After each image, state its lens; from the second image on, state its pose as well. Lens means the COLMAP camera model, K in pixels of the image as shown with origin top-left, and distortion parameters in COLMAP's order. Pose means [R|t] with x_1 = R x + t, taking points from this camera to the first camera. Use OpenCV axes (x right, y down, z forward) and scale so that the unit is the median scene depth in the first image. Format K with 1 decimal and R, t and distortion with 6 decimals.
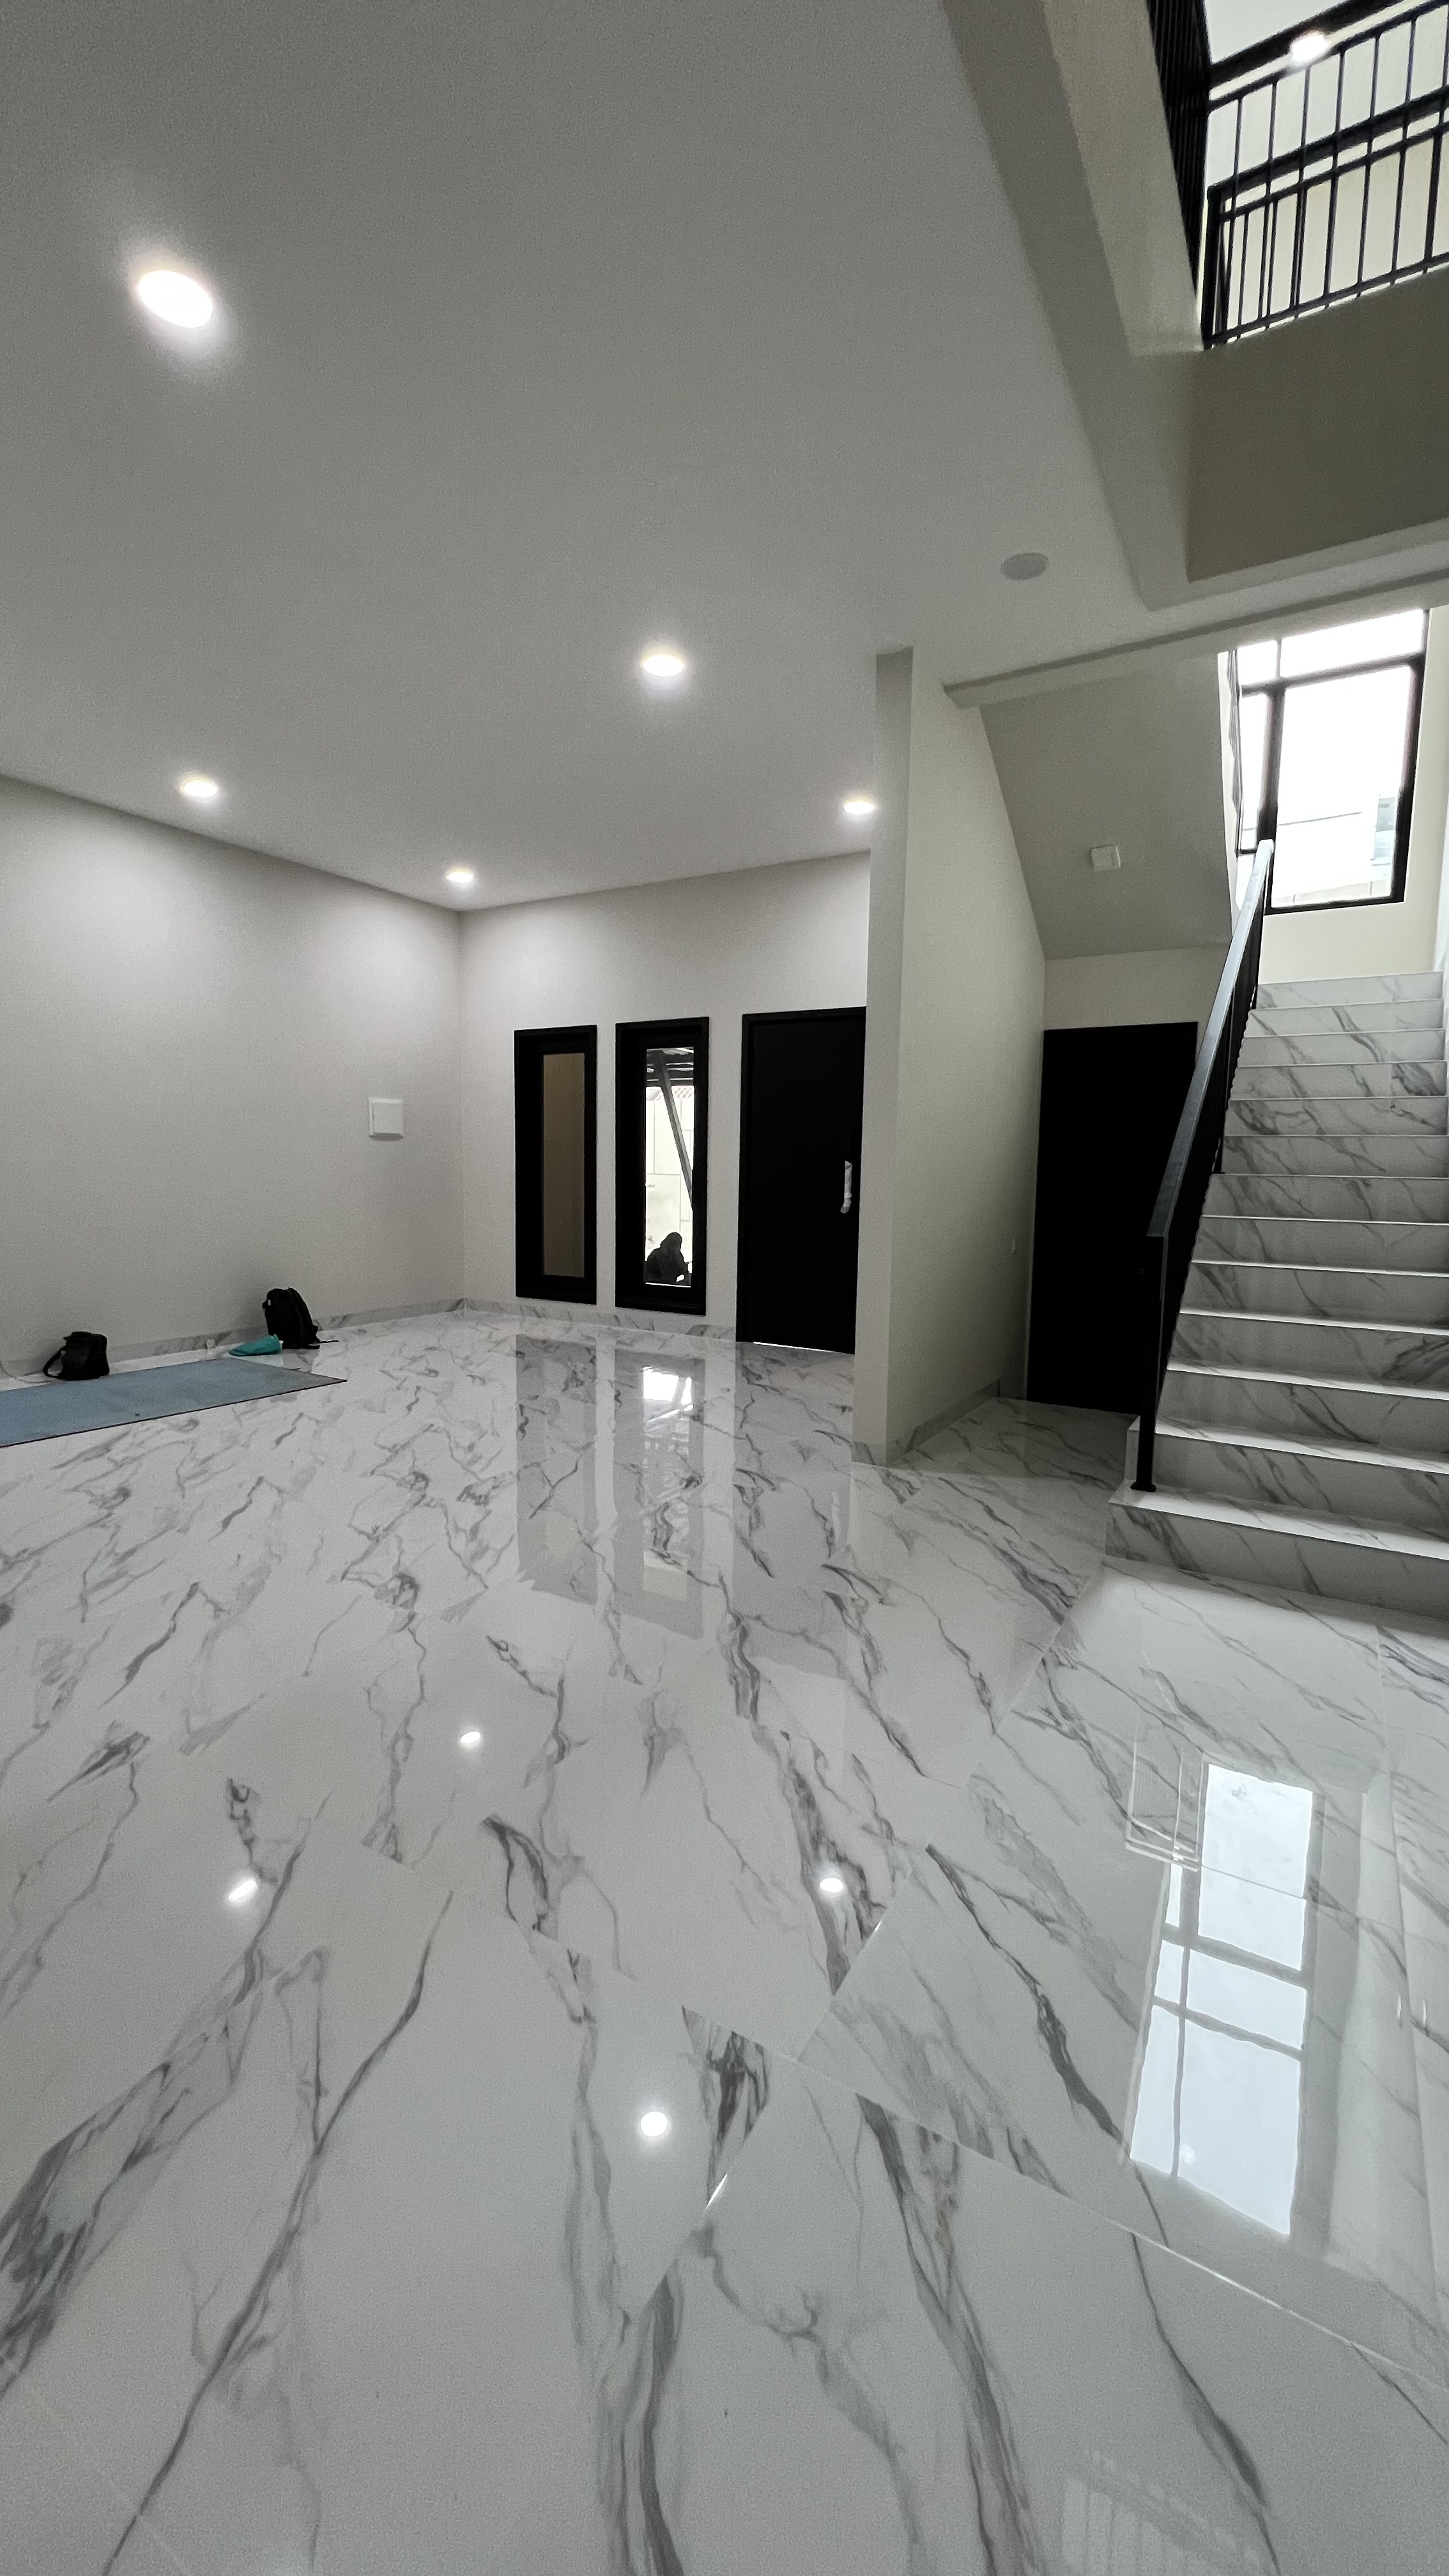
lens RADIAL K [[1057.7, 0, 721.2], [0, 1057.7, 1281.1], [0, 0, 1]] dist [-0.000021, 0.000277]
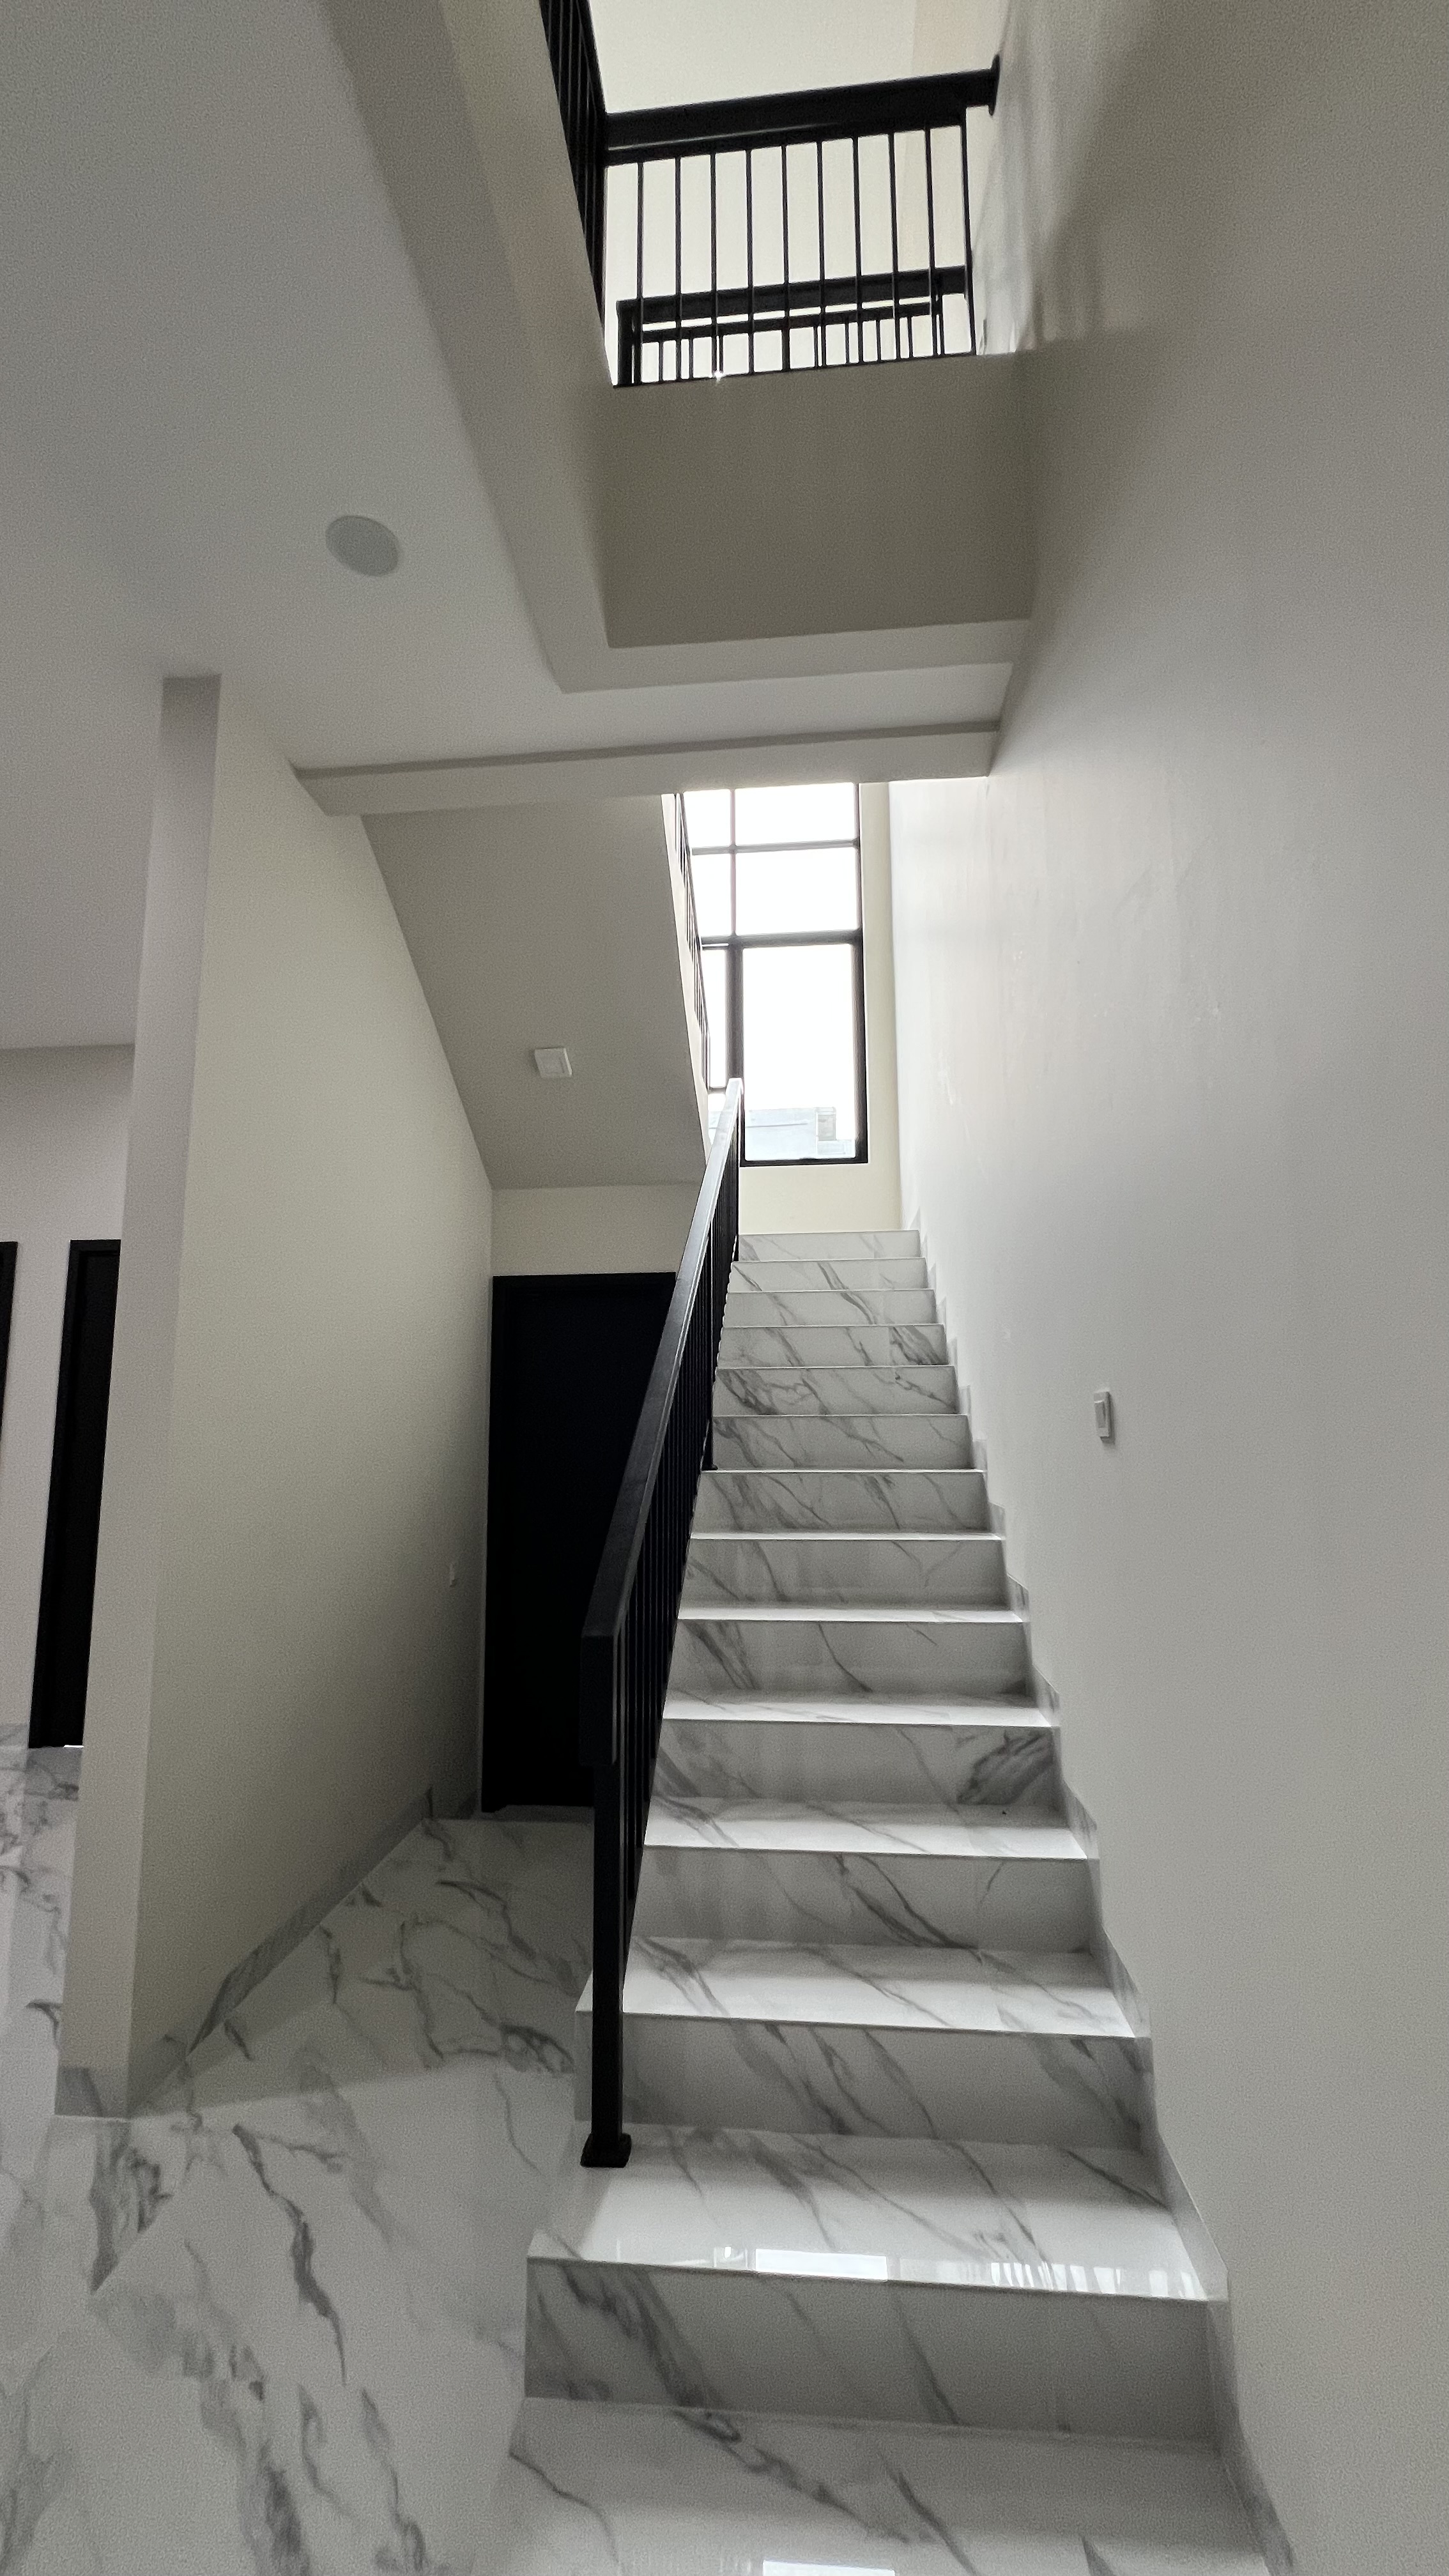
lens RADIAL K [[1015.9, 0, 726.5], [0, 1015.9, 1283.0], [0, 0, 1]] dist [-0.000909, 0.000385]
pose [[0.901676, 0.036940, 0.430832, 0.177281], [0.068974, 0.971301, -0.227635, -0.067446], [-0.426876, 0.234970, 0.873250, 0.358796]]
